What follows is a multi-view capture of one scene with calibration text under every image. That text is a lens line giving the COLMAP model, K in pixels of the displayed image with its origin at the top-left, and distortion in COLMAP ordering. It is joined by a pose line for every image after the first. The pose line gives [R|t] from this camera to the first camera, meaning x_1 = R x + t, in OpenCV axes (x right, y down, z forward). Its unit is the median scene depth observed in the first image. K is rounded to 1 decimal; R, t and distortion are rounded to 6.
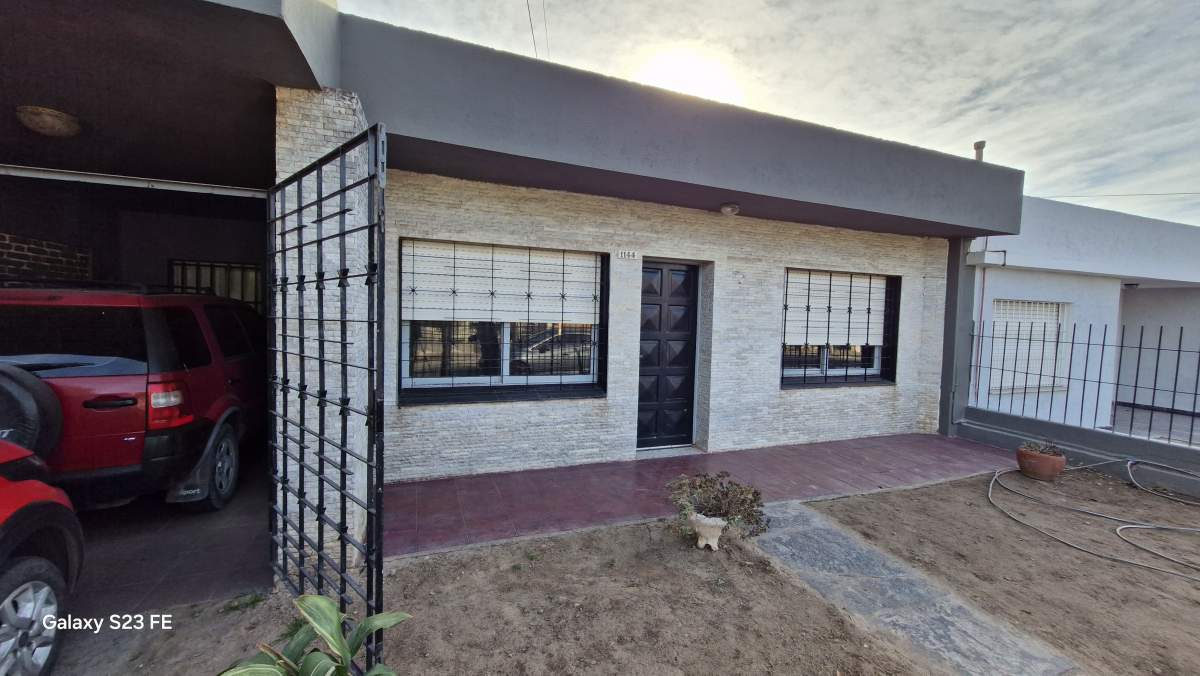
lens RADIAL K [[470.2, 0, 599.8], [0, 470.2, 338.2], [0, 0, 1]] dist [0.001668, -0.001780]
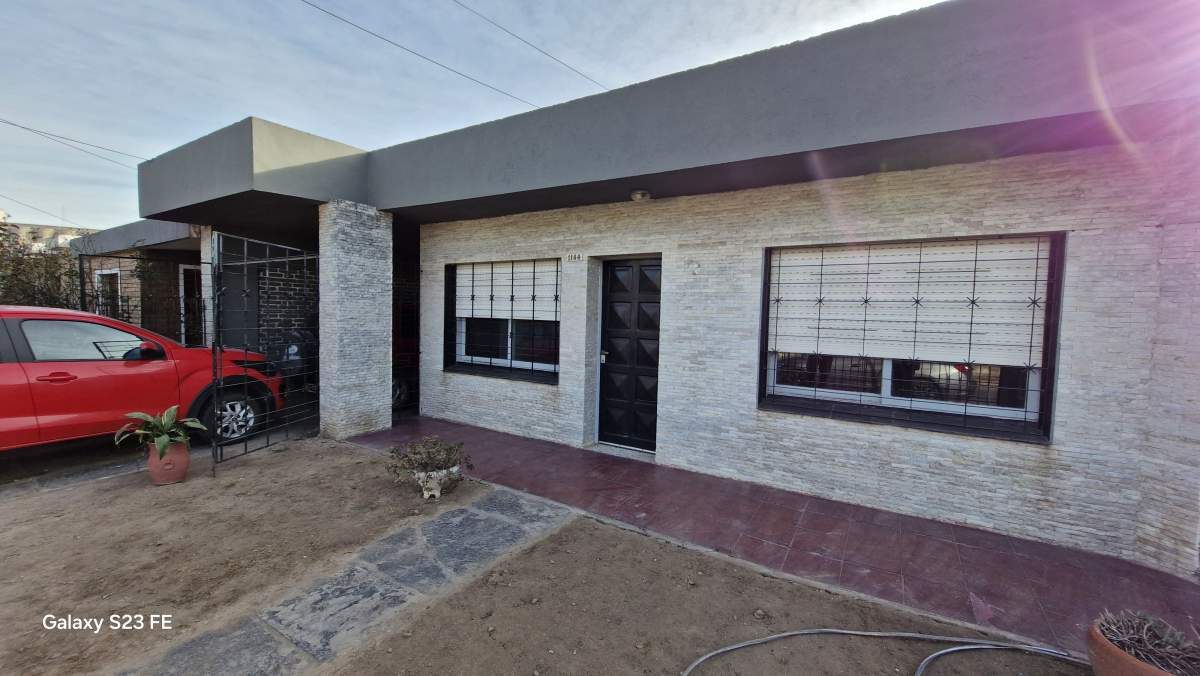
lens RADIAL K [[470.2, 0, 604.0], [0, 470.2, 336.9], [0, 0, 1]] dist [0.001668, -0.001780]
pose [[0.607453, 0.026025, -0.793929, 1.106918], [-0.047016, 0.998889, -0.003230, 0.009049], [0.792963, 0.039289, 0.608002, 0.449913]]
